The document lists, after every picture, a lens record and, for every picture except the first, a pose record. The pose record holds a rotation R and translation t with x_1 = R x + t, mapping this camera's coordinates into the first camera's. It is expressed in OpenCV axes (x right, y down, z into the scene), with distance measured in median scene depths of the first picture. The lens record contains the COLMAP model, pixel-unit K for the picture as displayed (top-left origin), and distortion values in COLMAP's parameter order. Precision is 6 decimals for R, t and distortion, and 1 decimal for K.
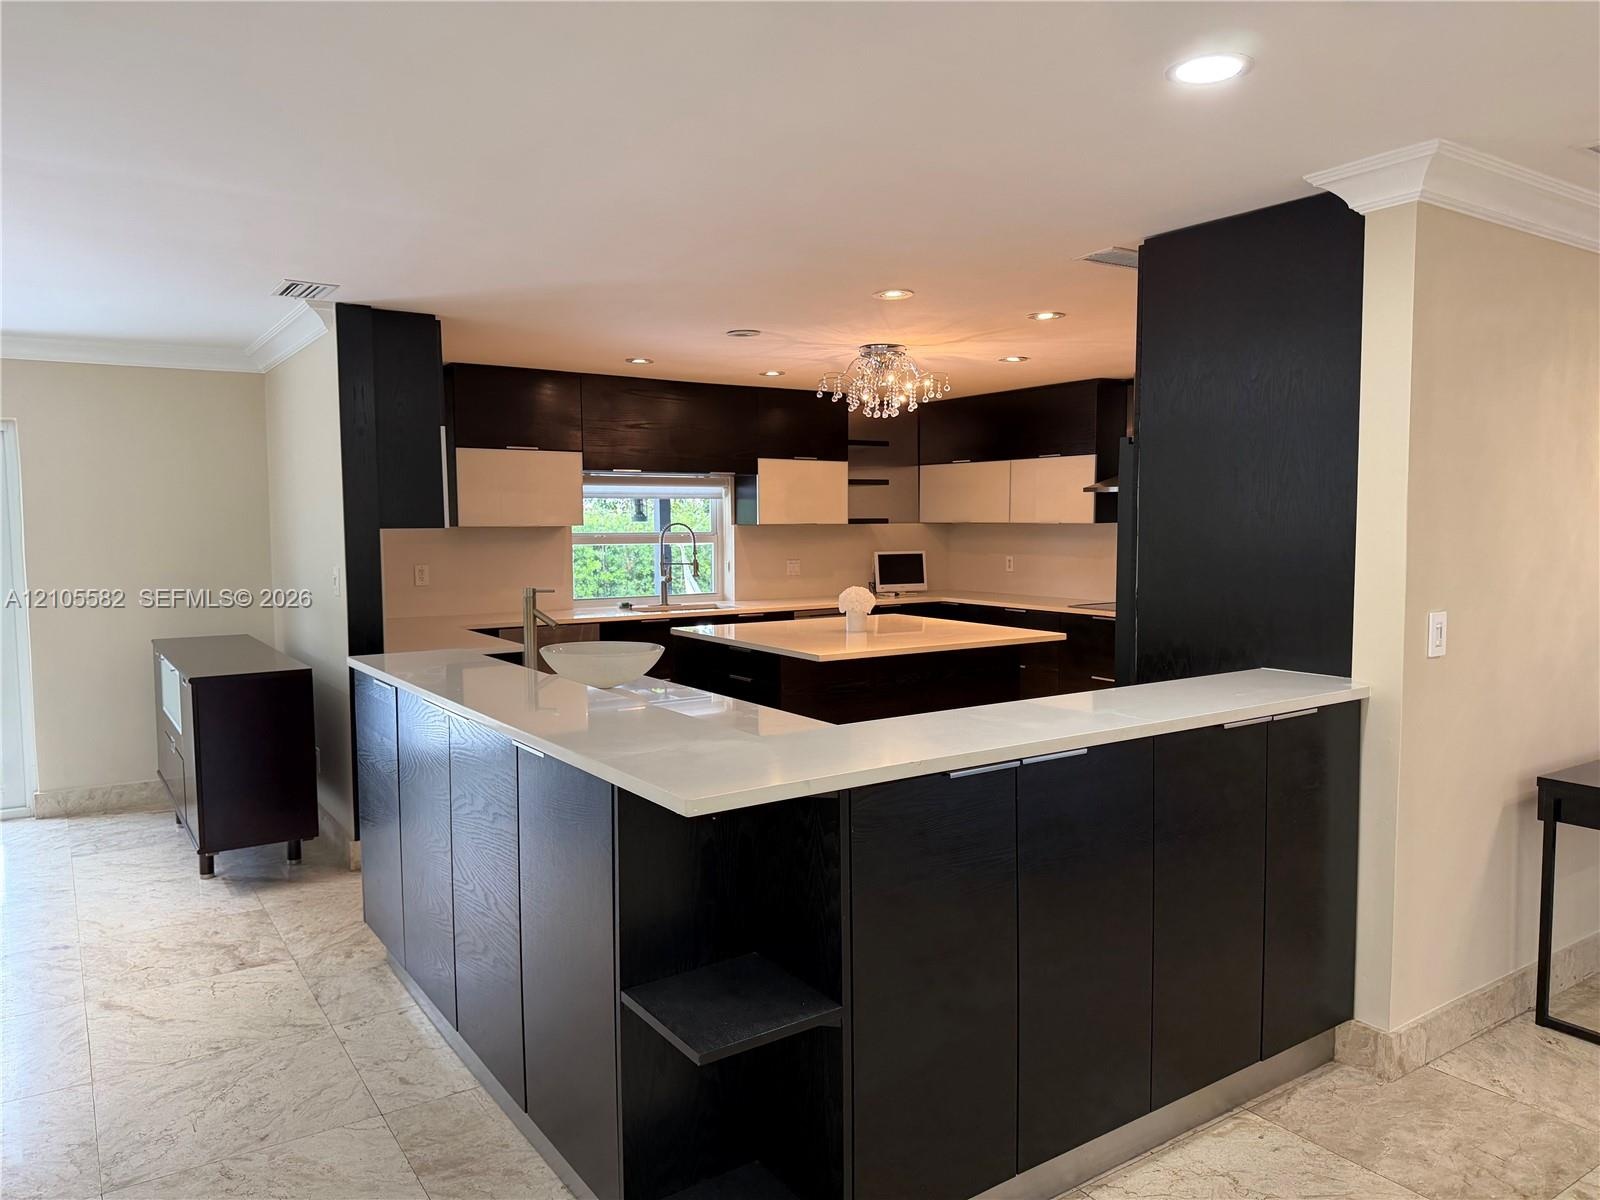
lens RADIAL K [[1122.0, 0, 800.0], [0, 1122.0, 600.0], [0, 0, 1]] dist [0.056254, -0.074267]
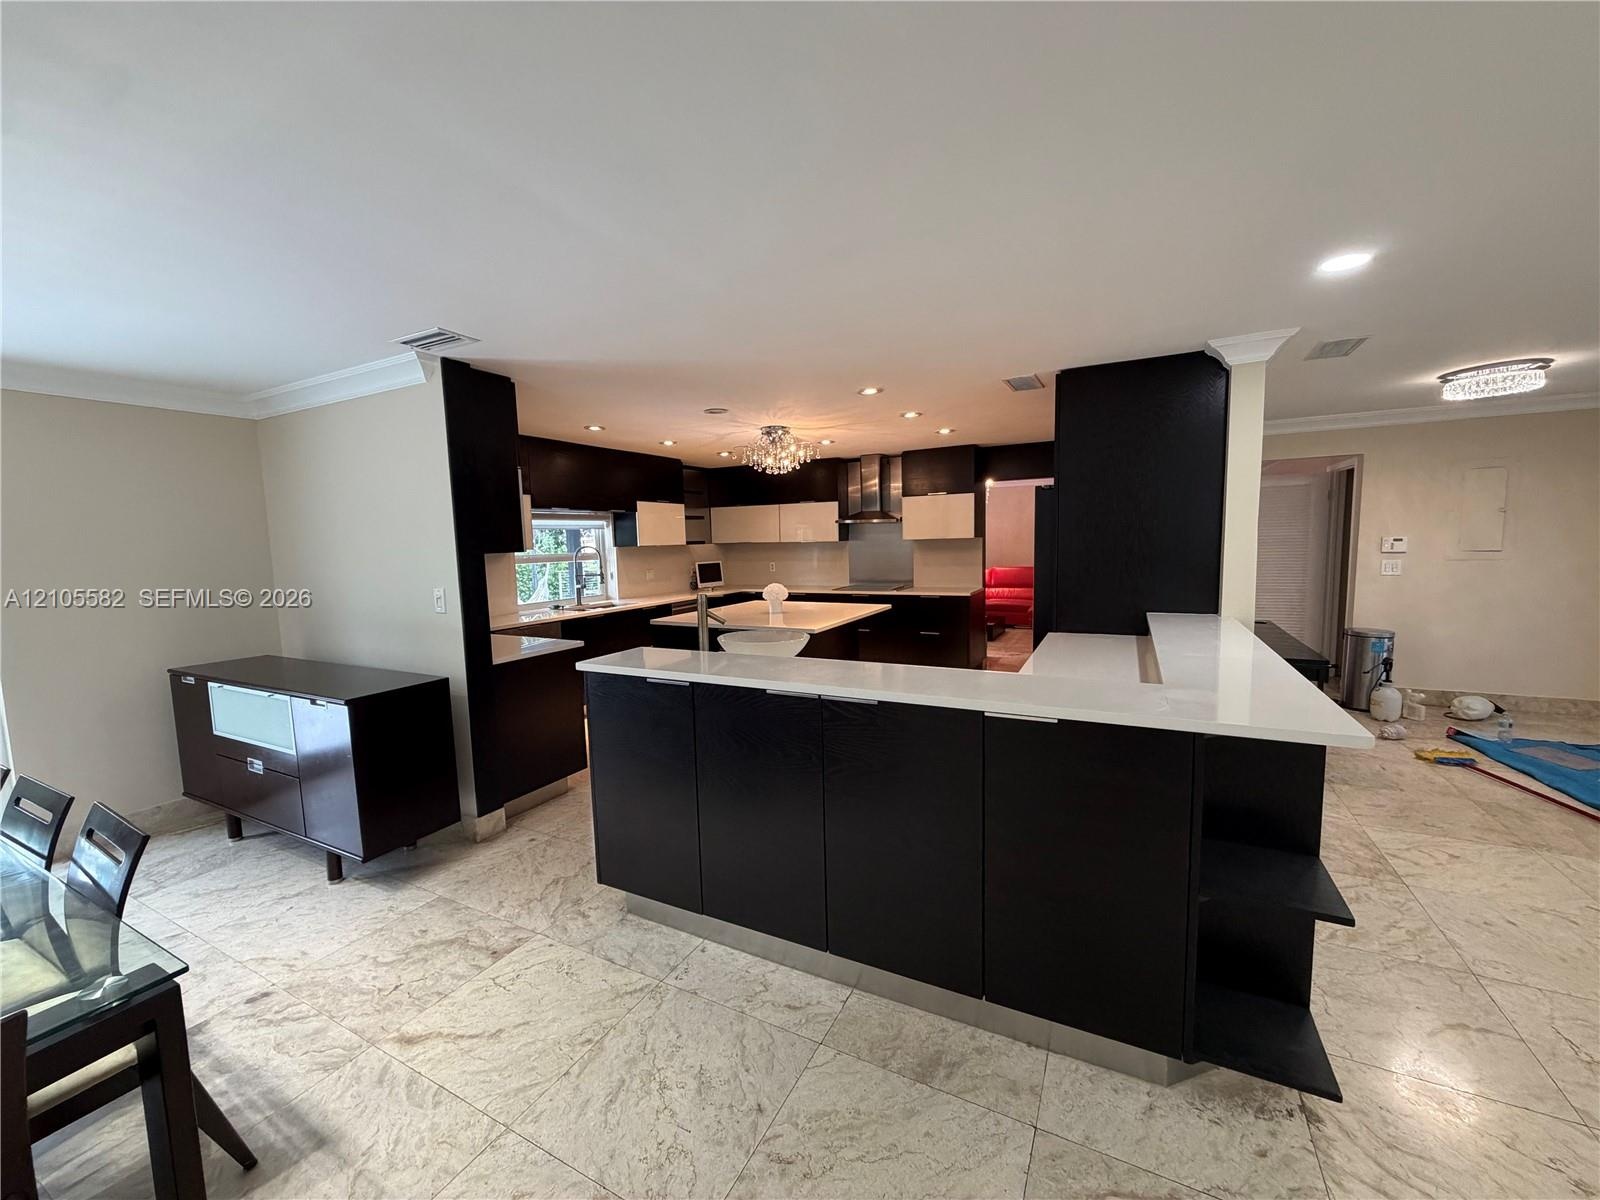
lens RADIAL K [[637.4, 0, 800.0], [0, 637.4, 600.0], [0, 0, 1]] dist [-0.001105, 0.000099]
pose [[0.878190, -0.062616, 0.474196, -0.329844], [0.055192, 0.998038, 0.029575, -0.012709], [-0.475117, 0.000200, 0.879922, 0.210533]]
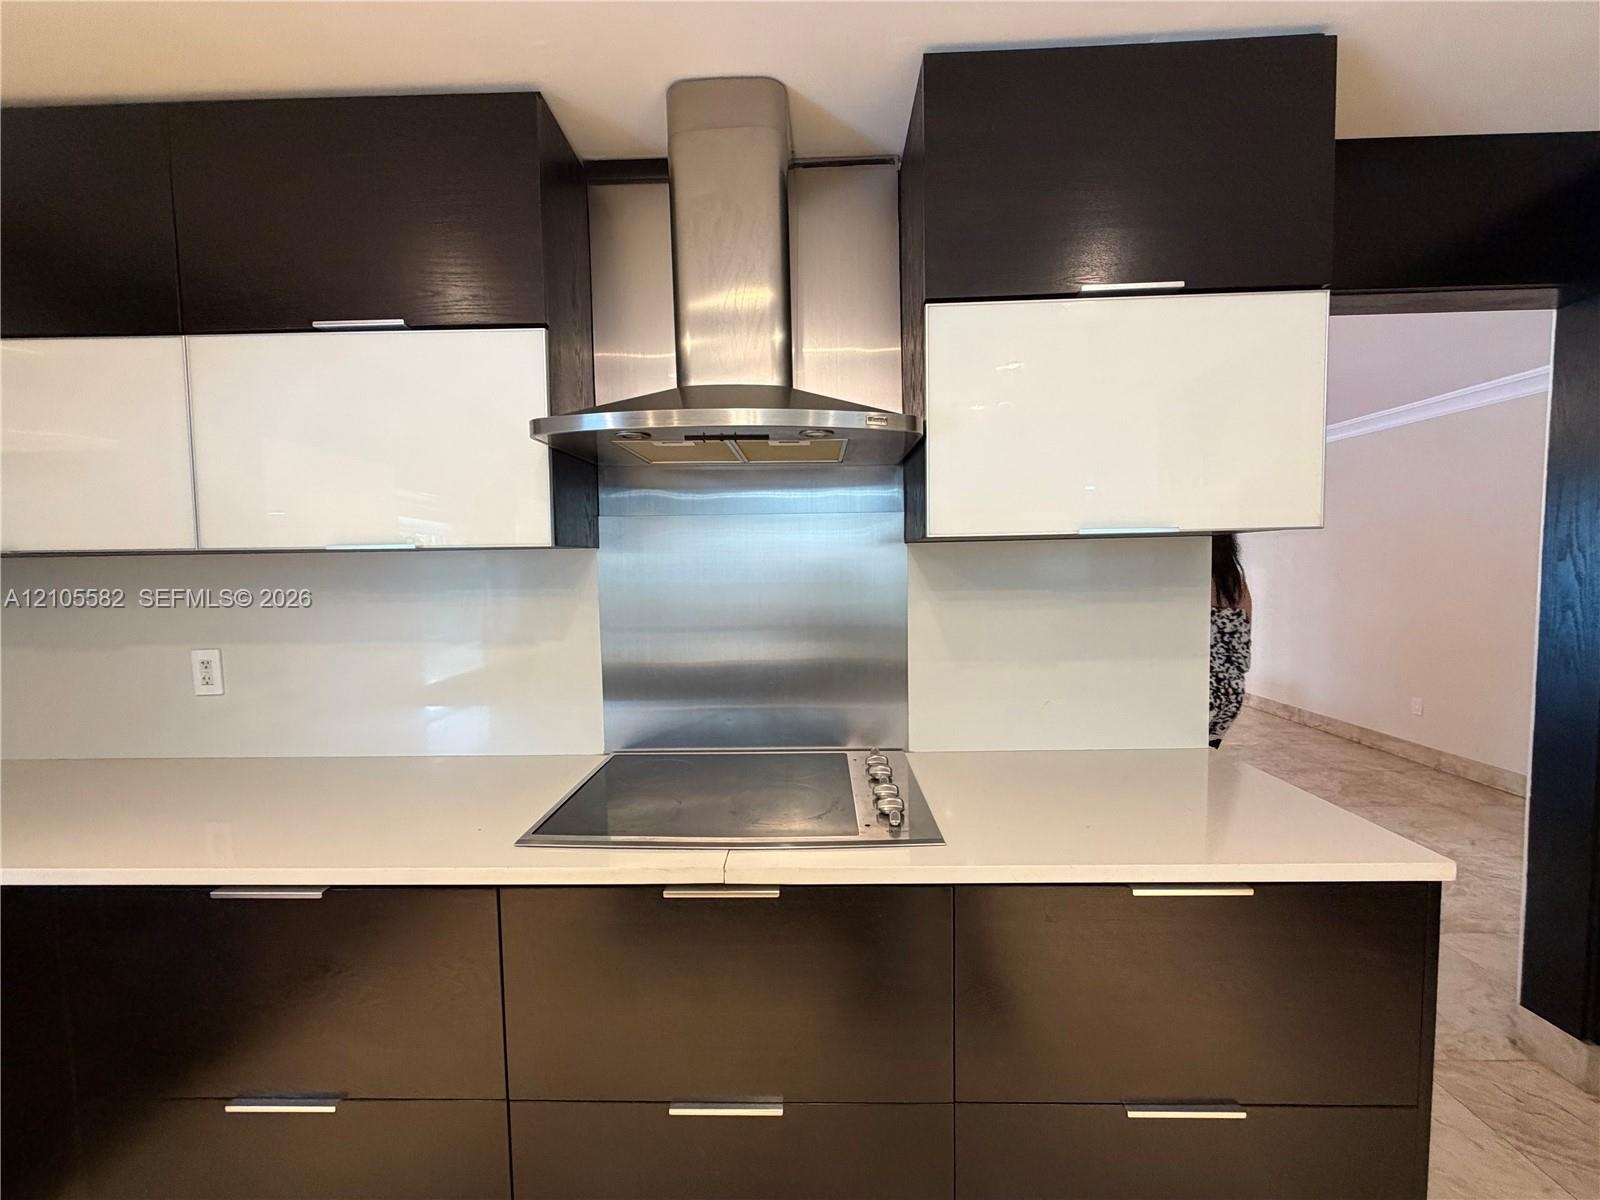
lens RADIAL K [[637.4, 0, 800.0], [0, 637.4, 600.0], [0, 0, 1]] dist [-0.001105, 0.000099]
pose [[0.586149, -0.046200, 0.808885, 0.194969], [0.071269, 0.997443, 0.005325, -0.060075], [-0.807063, 0.054528, 0.587943, 1.056335]]
